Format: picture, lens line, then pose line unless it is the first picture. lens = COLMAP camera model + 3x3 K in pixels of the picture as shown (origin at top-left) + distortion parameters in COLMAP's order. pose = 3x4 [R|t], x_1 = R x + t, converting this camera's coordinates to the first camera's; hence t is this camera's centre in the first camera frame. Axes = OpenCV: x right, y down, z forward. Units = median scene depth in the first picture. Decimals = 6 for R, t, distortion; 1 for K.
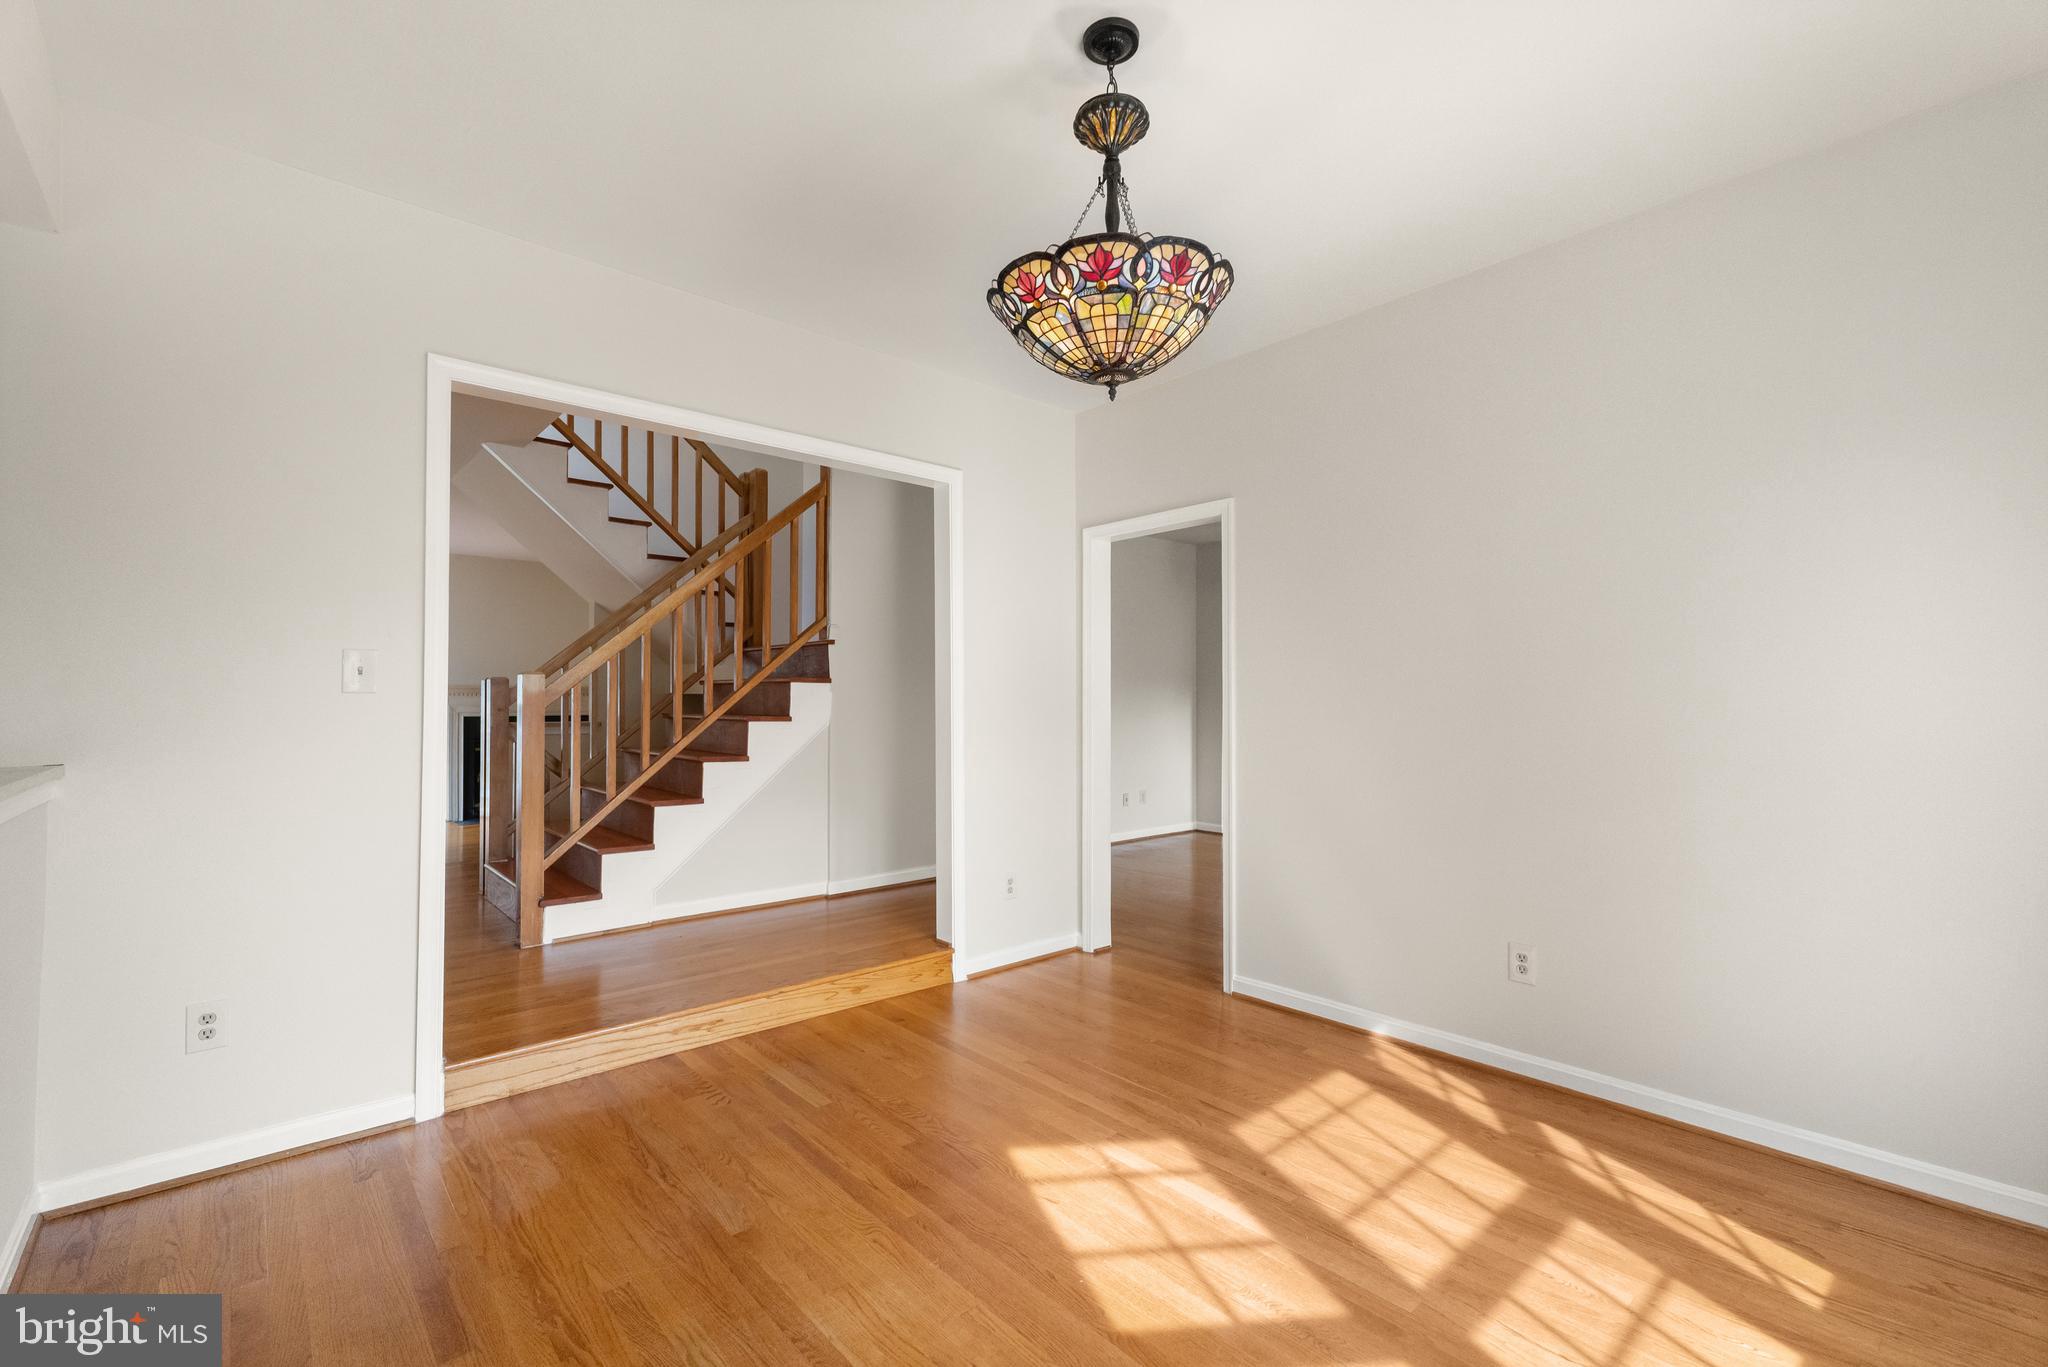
lens RADIAL K [[892.1, 0, 1035.1], [0, 892.1, 690.0], [0, 0, 1]] dist [0.007745, -0.000256]
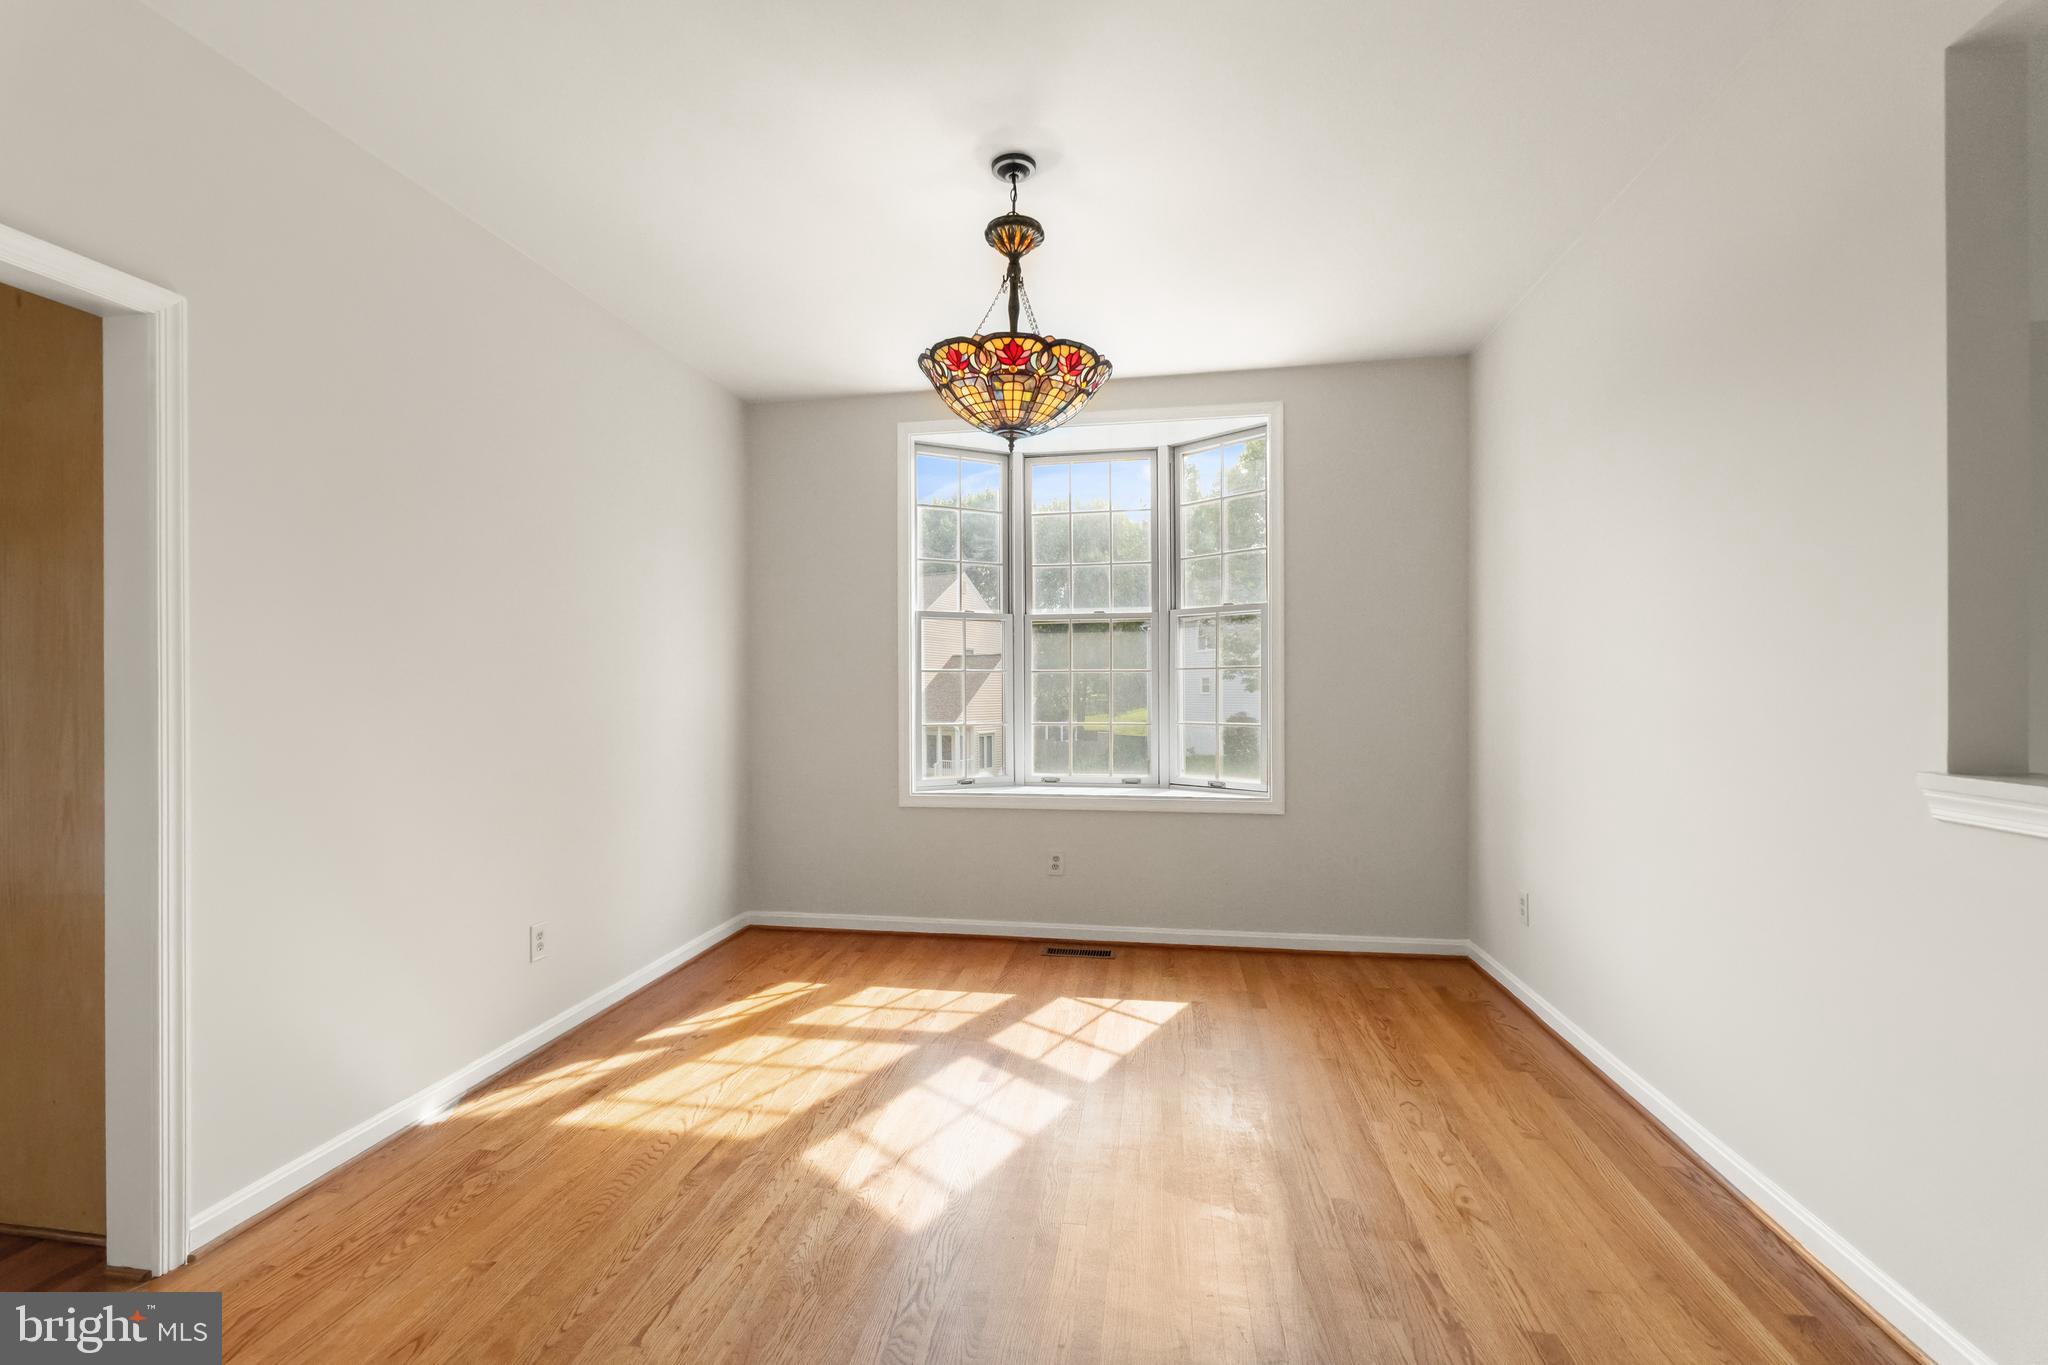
lens RADIAL K [[892.1, 0, 1035.1], [0, 892.1, 689.0], [0, 0, 1]] dist [0.007745, -0.000256]
pose [[-0.634938, -0.002221, 0.772560, -0.763124], [-0.002047, 0.999997, 0.001193, 0.016298], [-0.772561, -0.000824, -0.634941, 1.494264]]
